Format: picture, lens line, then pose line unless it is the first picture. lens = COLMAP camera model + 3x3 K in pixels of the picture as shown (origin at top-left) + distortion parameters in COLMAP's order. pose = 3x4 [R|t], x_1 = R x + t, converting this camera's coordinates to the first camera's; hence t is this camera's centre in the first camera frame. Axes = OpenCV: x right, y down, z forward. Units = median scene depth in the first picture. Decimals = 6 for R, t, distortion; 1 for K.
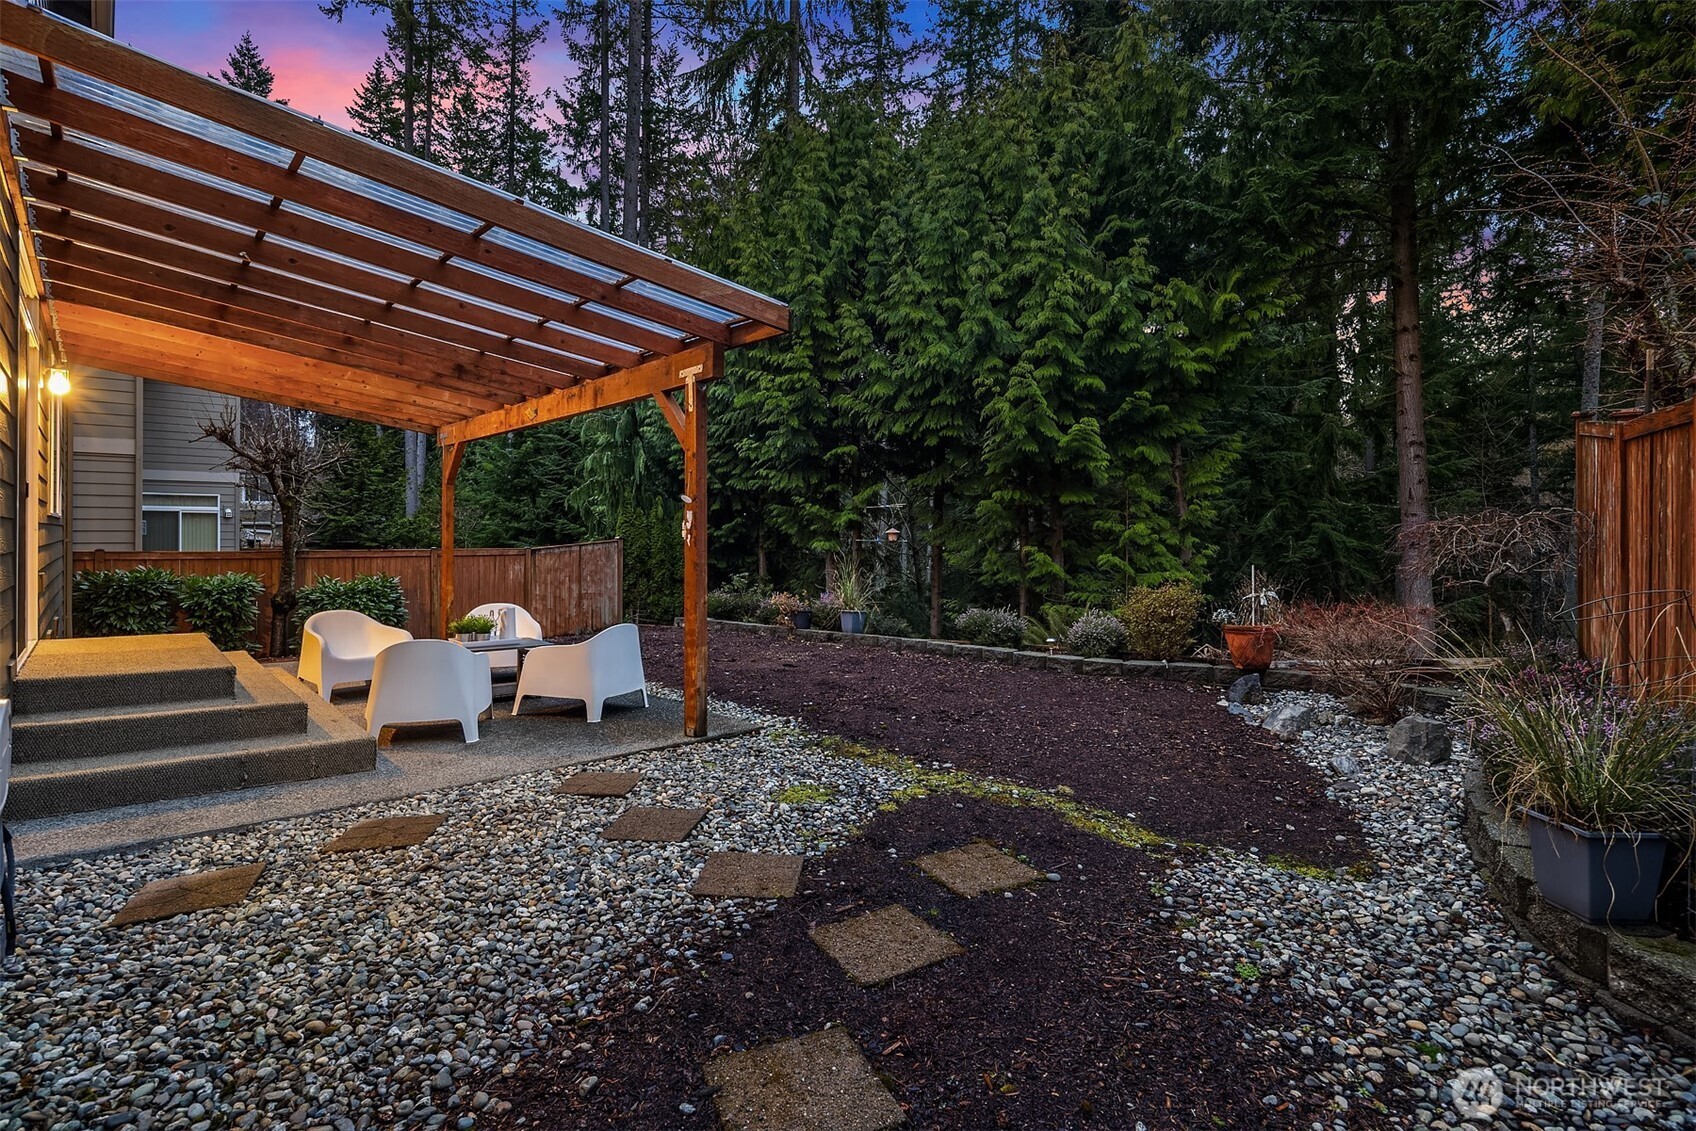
lens RADIAL K [[822.6, 0, 842.7], [0, 822.6, 555.2], [0, 0, 1]] dist [0.003043, -0.001916]
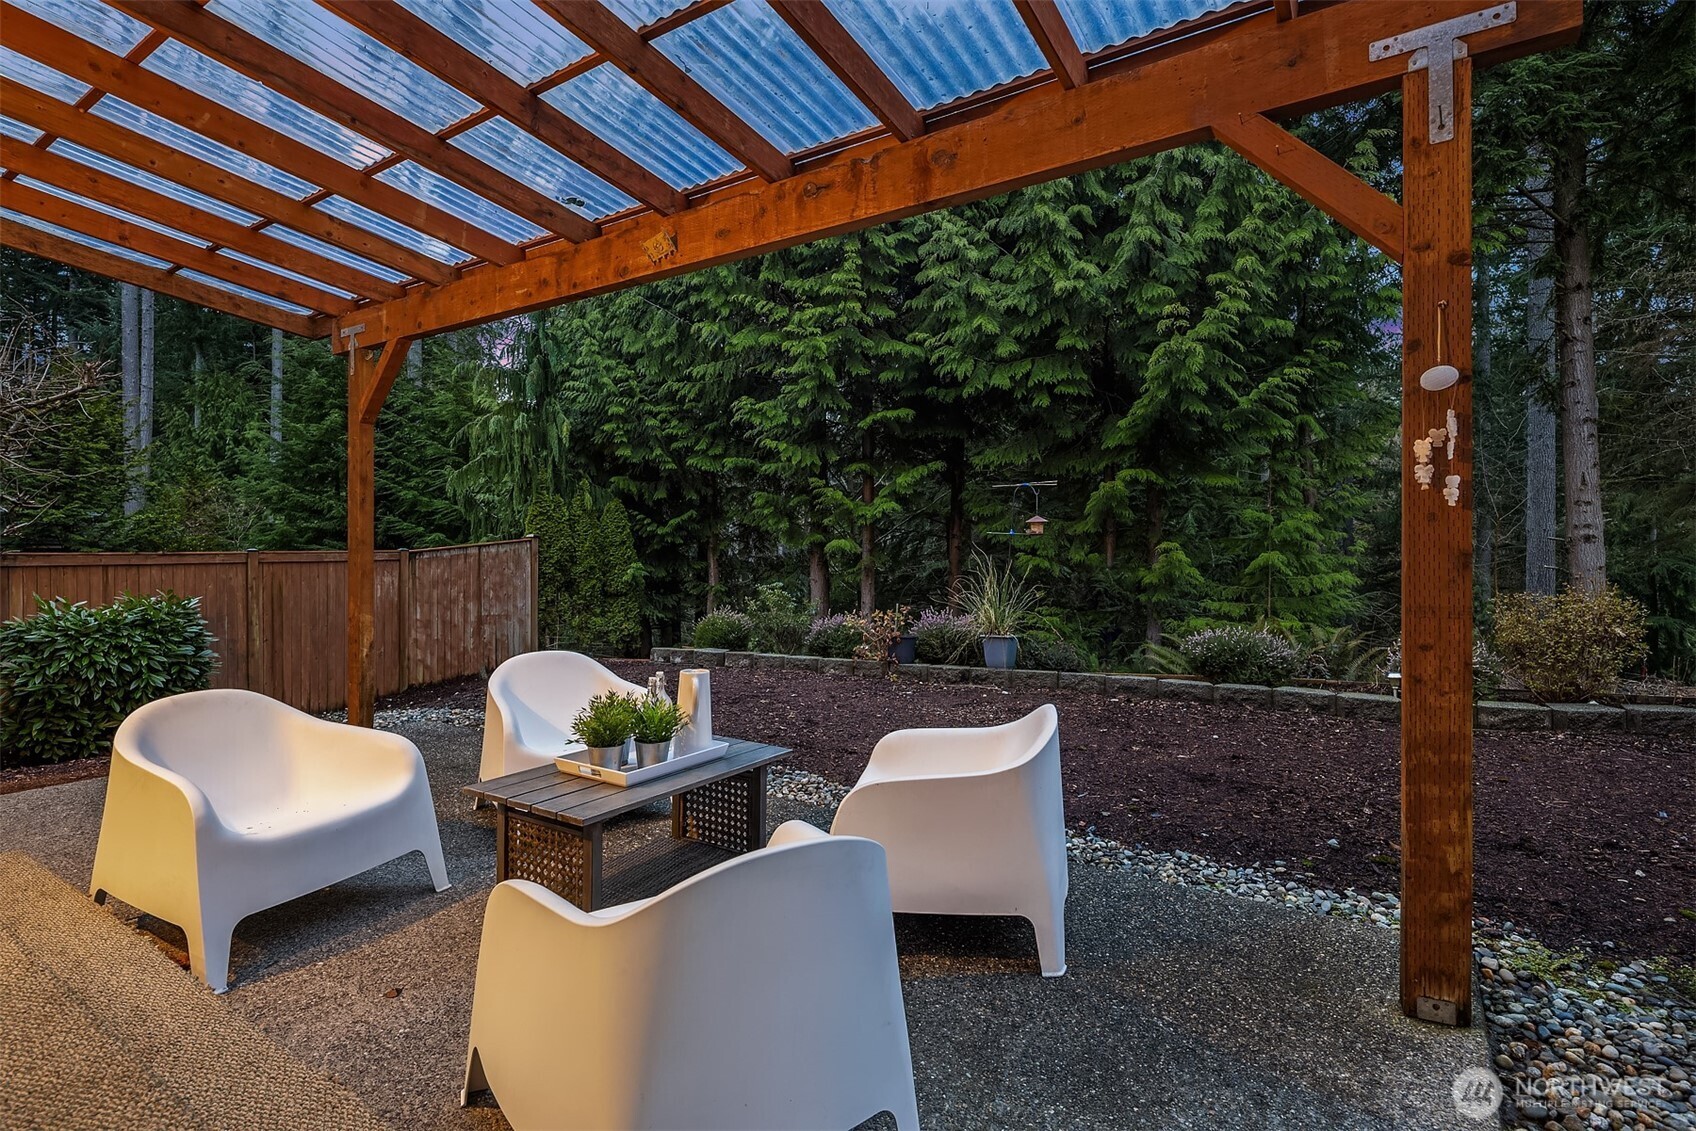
lens RADIAL K [[822.6, 0, 842.7], [0, 822.6, 555.2], [0, 0, 1]] dist [0.003043, -0.001916]
pose [[0.969377, -0.005986, 0.245503, -0.244776], [0.008492, 0.999922, -0.009149, 0.005531], [-0.245429, 0.010954, 0.969353, 0.324086]]
